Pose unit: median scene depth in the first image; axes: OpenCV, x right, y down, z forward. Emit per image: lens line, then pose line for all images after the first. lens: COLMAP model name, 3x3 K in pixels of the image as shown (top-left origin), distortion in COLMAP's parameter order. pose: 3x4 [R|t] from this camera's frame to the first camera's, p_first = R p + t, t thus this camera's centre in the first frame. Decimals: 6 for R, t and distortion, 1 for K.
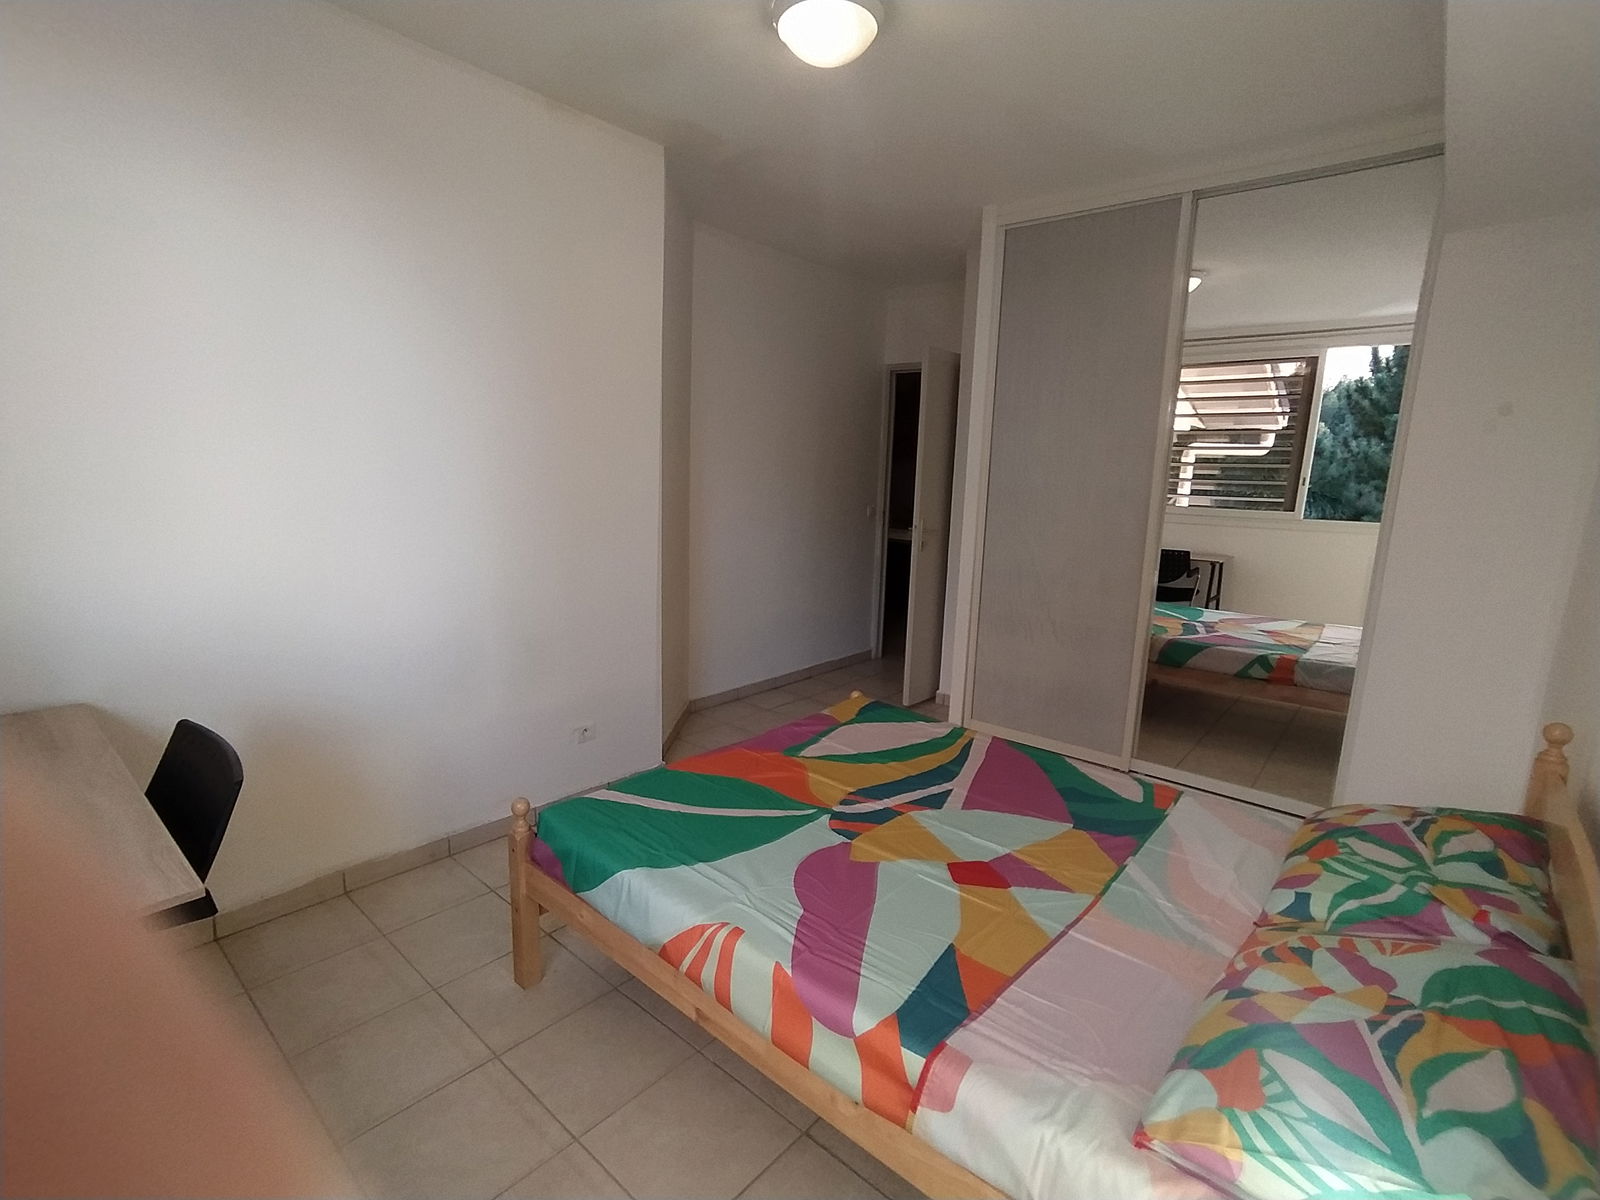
lens RADIAL K [[732.6, 0, 805.9], [0, 732.6, 600.0], [0, 0, 1]] dist [0.000607, 0.015904]
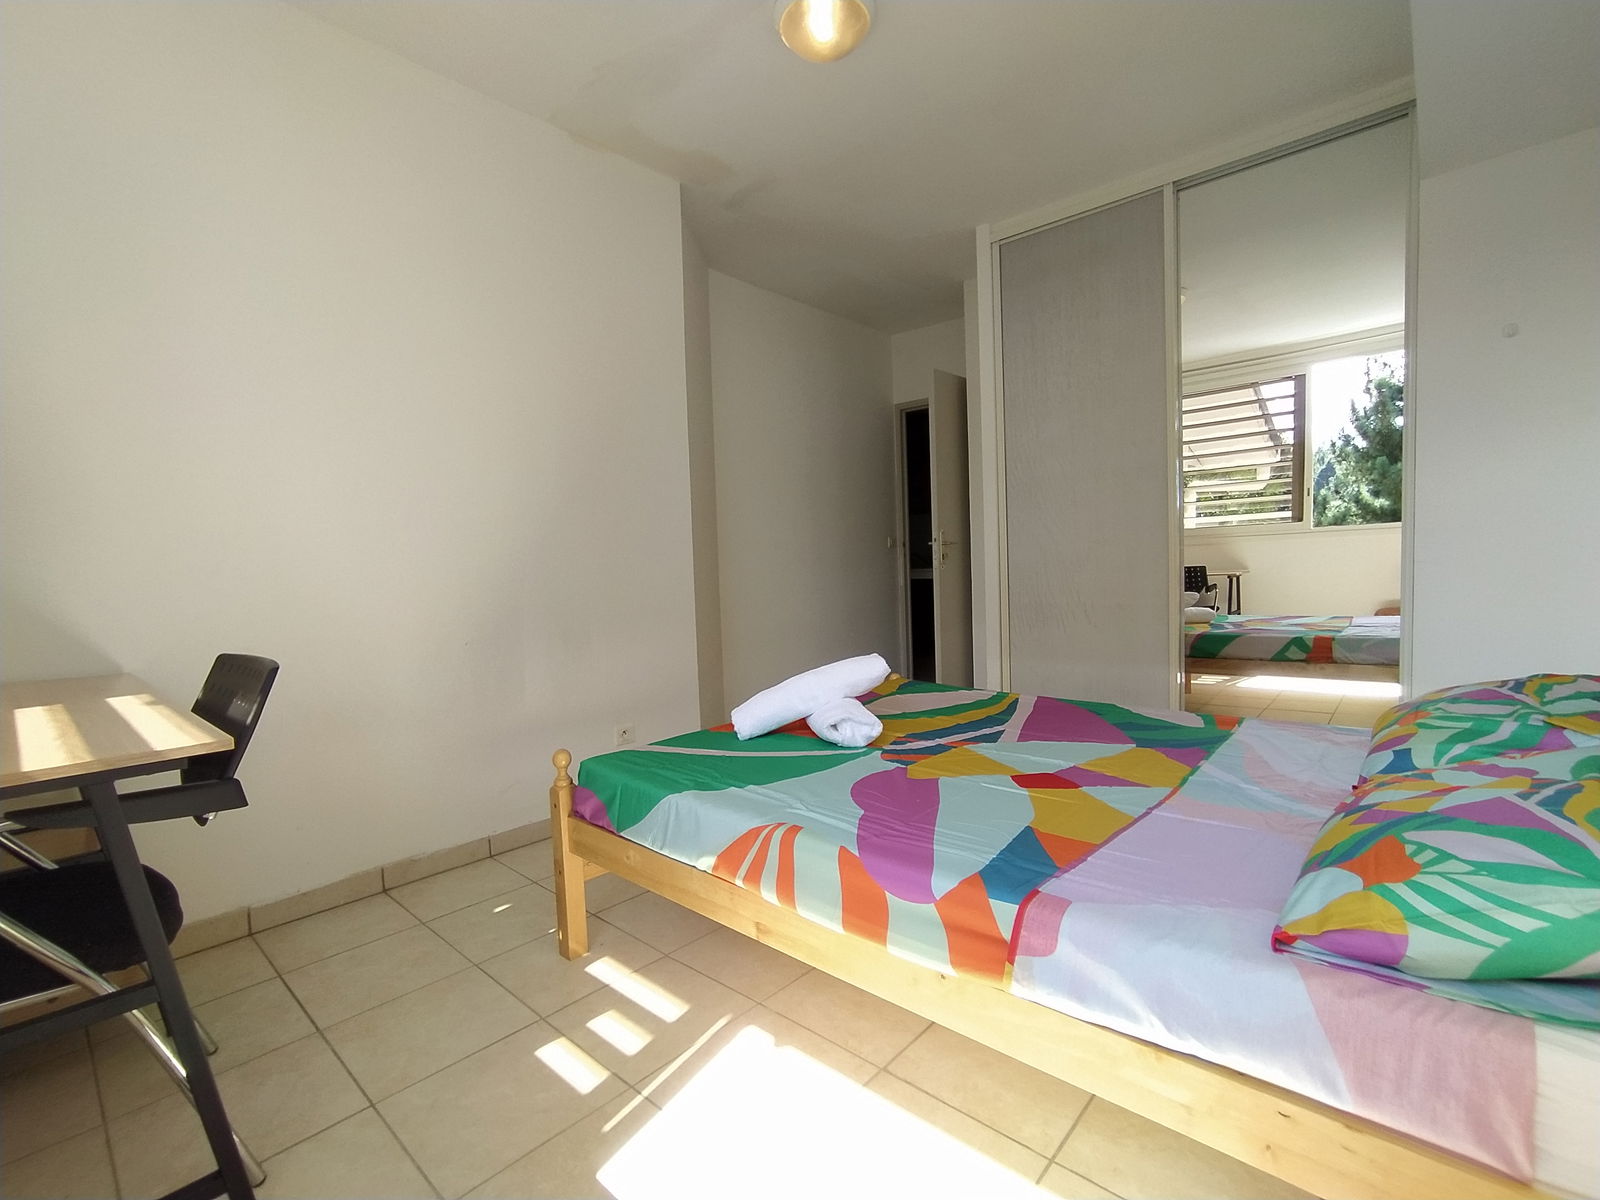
lens RADIAL K [[705.5, 0, 816.3], [0, 705.5, 599.6], [0, 0, 1]] dist [0.000494, 0.014579]
pose [[0.997677, -0.066812, -0.013293, -0.028423], [0.064836, 0.991175, -0.115620, 0.207543], [0.020900, 0.114489, 0.993205, 0.057994]]
